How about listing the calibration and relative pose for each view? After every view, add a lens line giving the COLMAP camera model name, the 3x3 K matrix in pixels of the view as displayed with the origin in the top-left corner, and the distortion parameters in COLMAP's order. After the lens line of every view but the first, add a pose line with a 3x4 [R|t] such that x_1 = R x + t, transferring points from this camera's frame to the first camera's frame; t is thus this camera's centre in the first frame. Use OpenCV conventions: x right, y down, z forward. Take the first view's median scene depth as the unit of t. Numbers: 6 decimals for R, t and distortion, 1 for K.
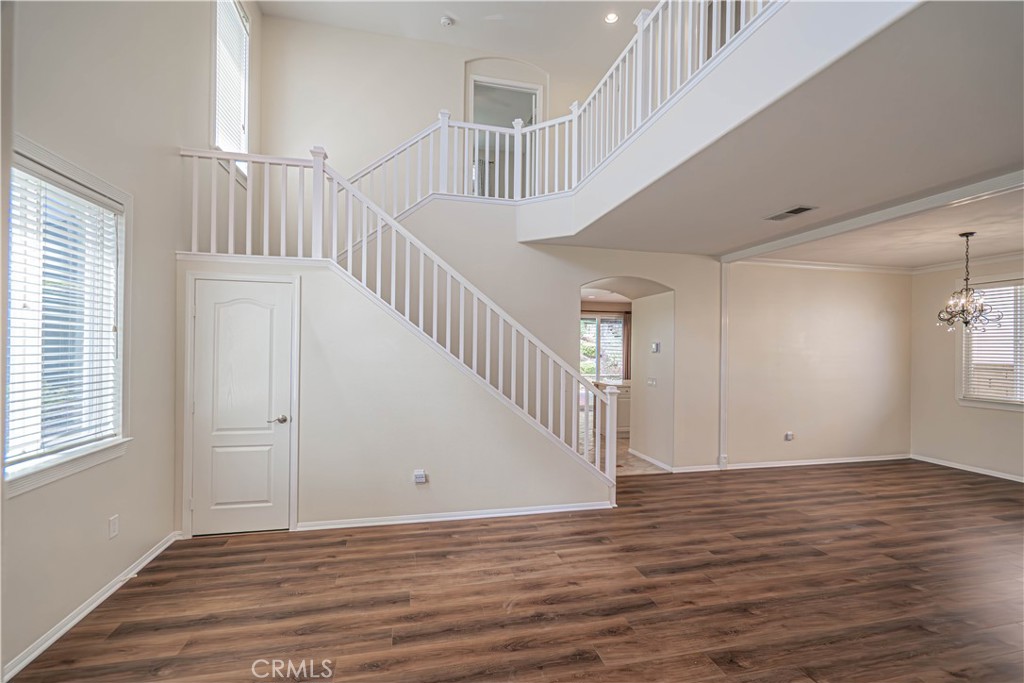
lens RADIAL K [[460.7, 0, 513.3], [0, 460.7, 347.2], [0, 0, 1]] dist [-0.000416, 0.000255]
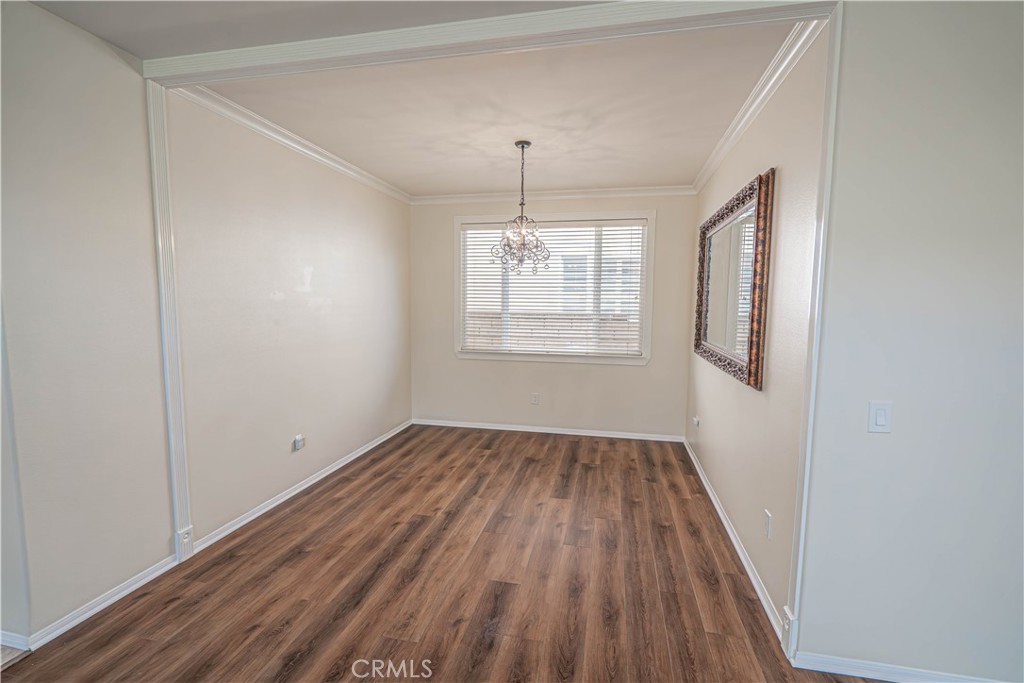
lens RADIAL K [[460.7, 0, 513.2], [0, 460.7, 345.5], [0, 0, 1]] dist [-0.000416, 0.000255]
pose [[0.429512, -0.090713, 0.898493, 0.206245], [-0.006925, 0.994582, 0.103725, 0.006049], [-0.903034, -0.050774, 0.426557, 0.526439]]
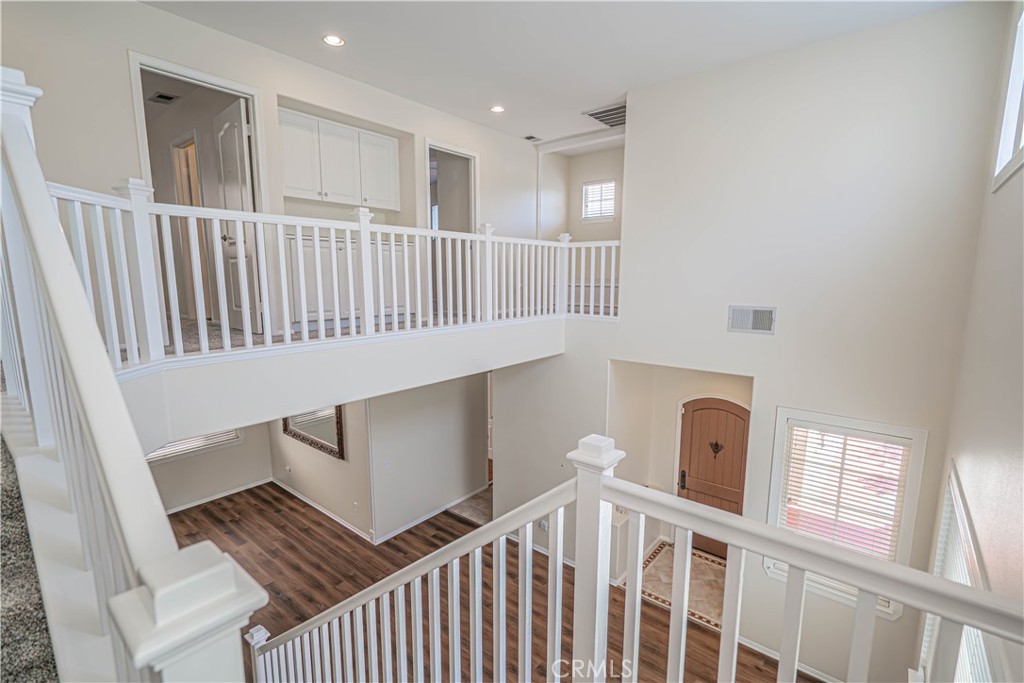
lens RADIAL K [[460.7, 0, 510.2], [0, 460.7, 346.9], [0, 0, 1]] dist [-0.000416, 0.000255]
pose [[-0.605331, -0.127832, 0.785642, -0.418843], [-0.010507, 0.988217, 0.152697, -0.365074], [-0.795904, 0.084178, -0.599542, 0.834294]]
